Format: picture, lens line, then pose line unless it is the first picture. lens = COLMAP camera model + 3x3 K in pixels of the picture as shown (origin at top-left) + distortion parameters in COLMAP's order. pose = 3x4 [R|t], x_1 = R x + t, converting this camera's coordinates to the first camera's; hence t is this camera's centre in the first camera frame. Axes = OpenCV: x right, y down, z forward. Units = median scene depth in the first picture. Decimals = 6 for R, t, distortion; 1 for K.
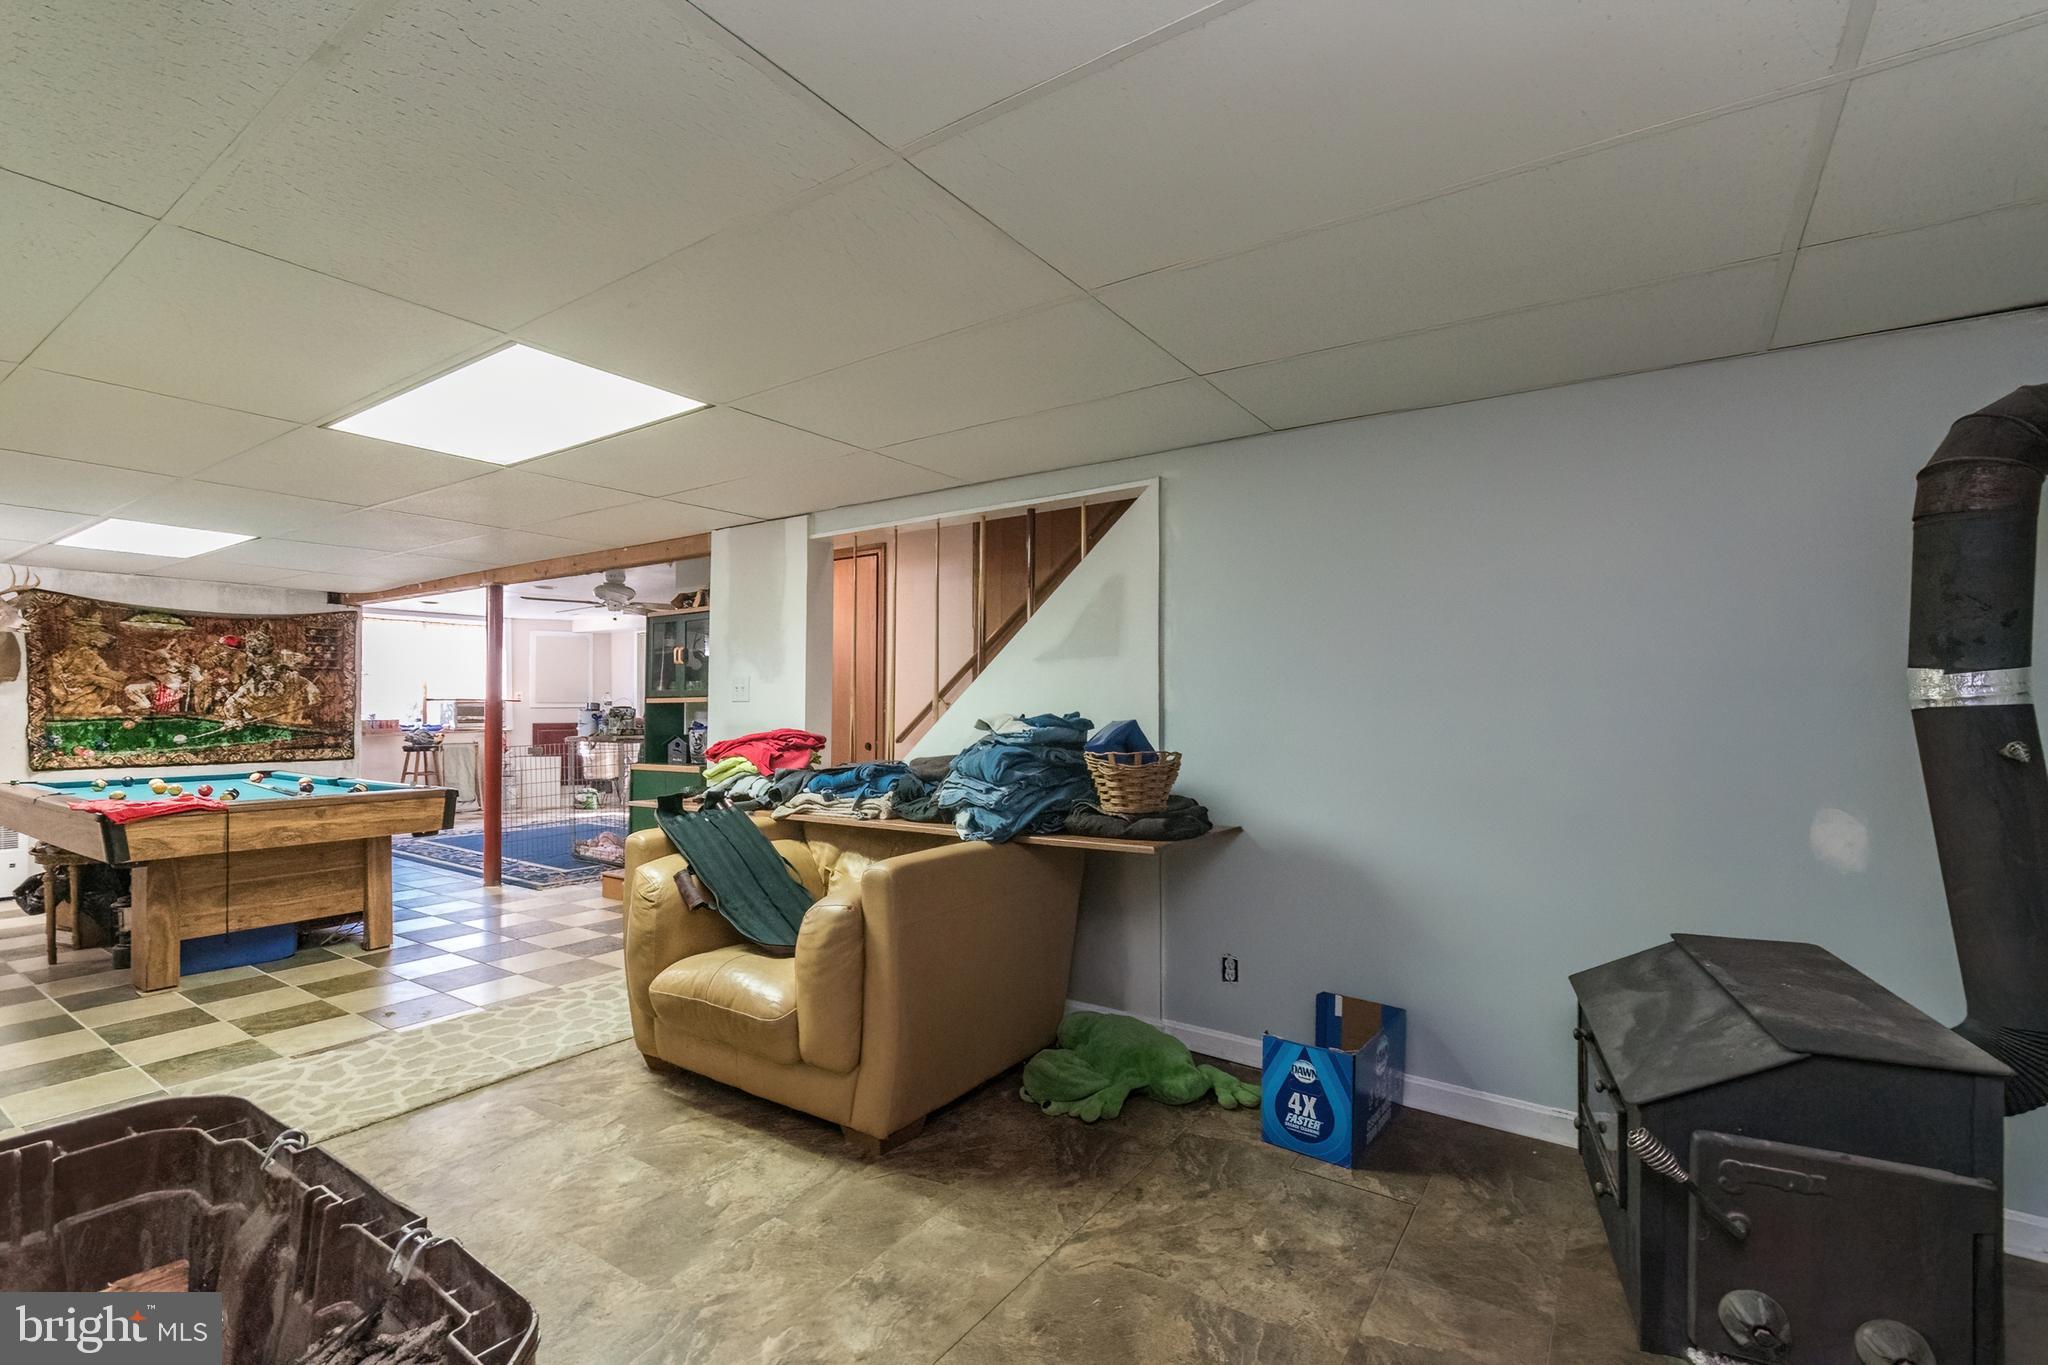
lens RADIAL K [[911.6, 0, 1017.5], [0, 911.6, 704.9], [0, 0, 1]] dist [0.010825, -0.003453]
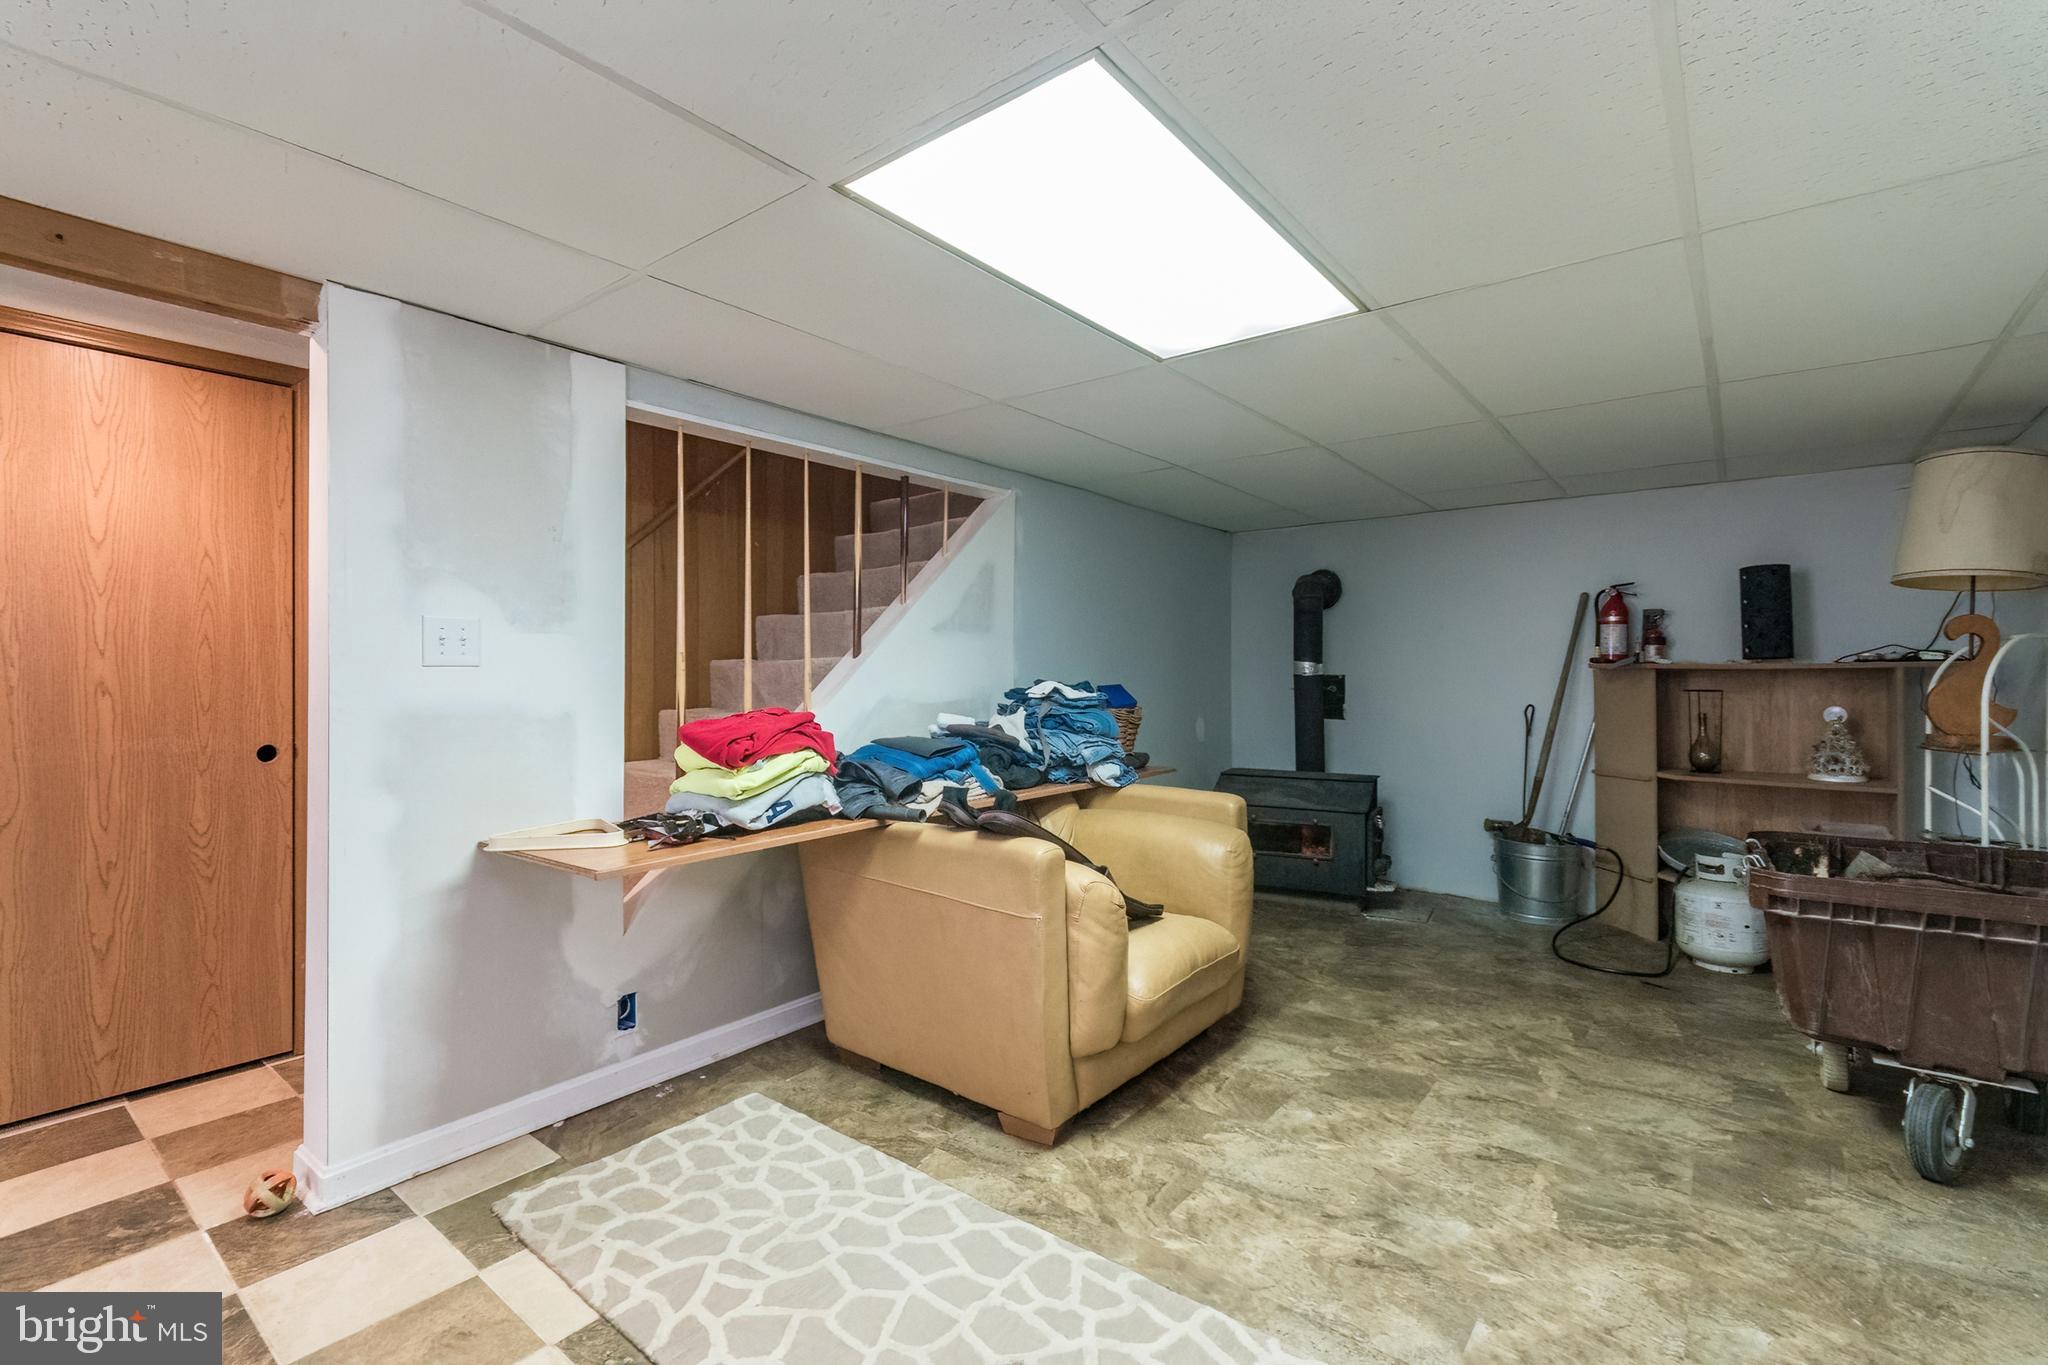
lens RADIAL K [[911.6, 0, 1008.4], [0, 911.6, 665.1], [0, 0, 1]] dist [0.010825, -0.003453]
pose [[0.081056, 0.010577, 0.996653, -0.587846], [0.001231, 0.999942, -0.010712, 0.001067], [-0.996709, 0.002096, 0.081039, 0.484417]]
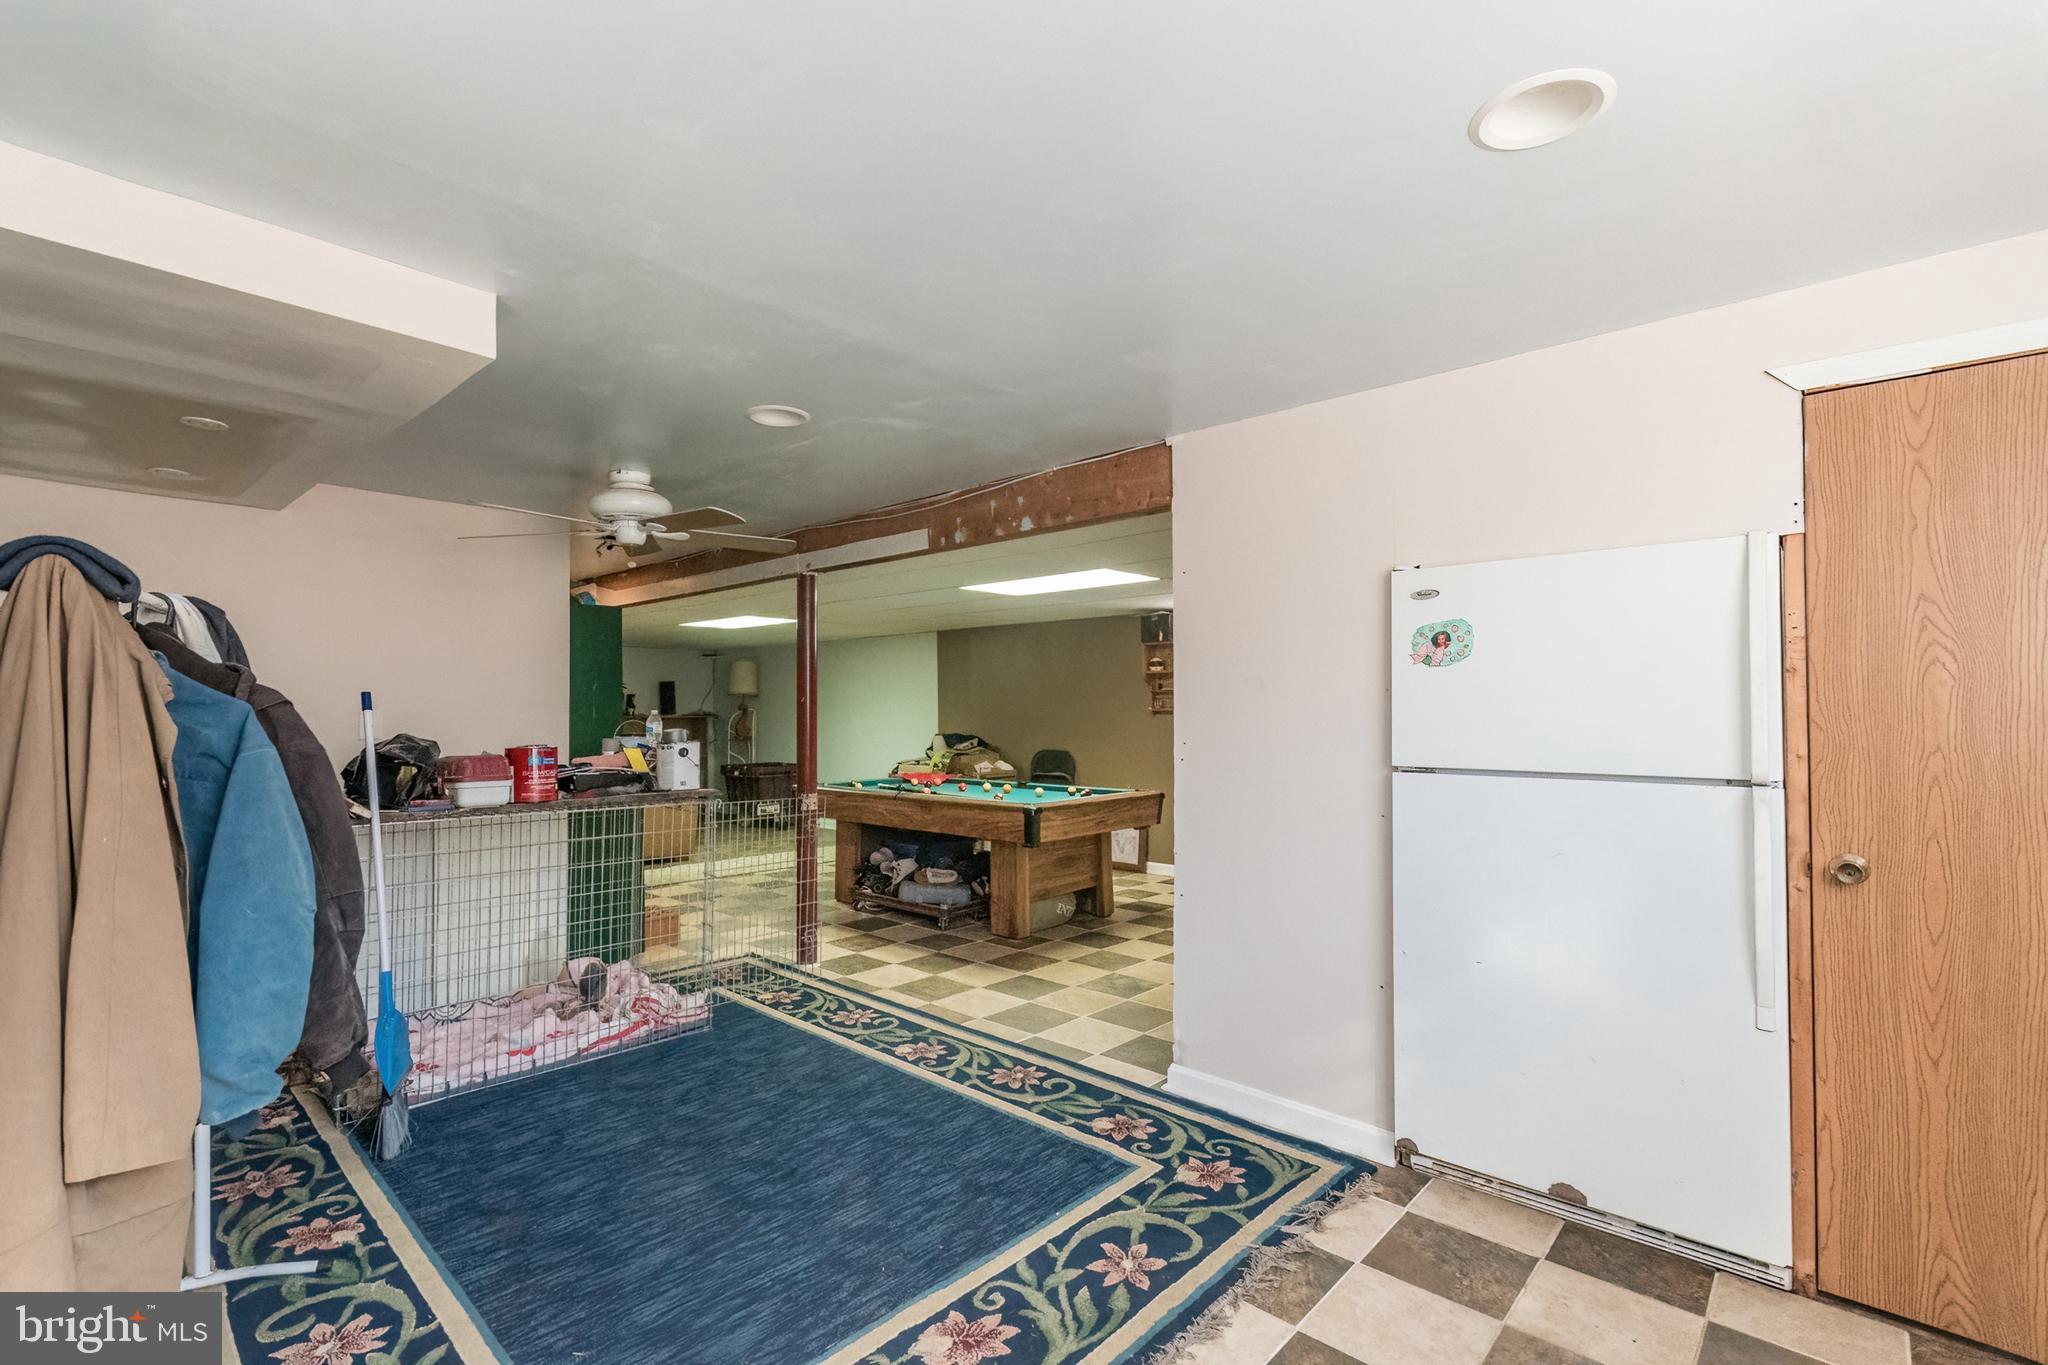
lens RADIAL K [[911.6, 0, 1048.9], [0, 911.6, 688.0], [0, 0, 1]] dist [0.010825, -0.003453]
pose [[-0.993108, 0.002646, 0.117173, -0.889785], [-0.000353, 0.999673, -0.025566, -0.016435], [-0.117202, -0.025431, -0.992782, 1.792326]]
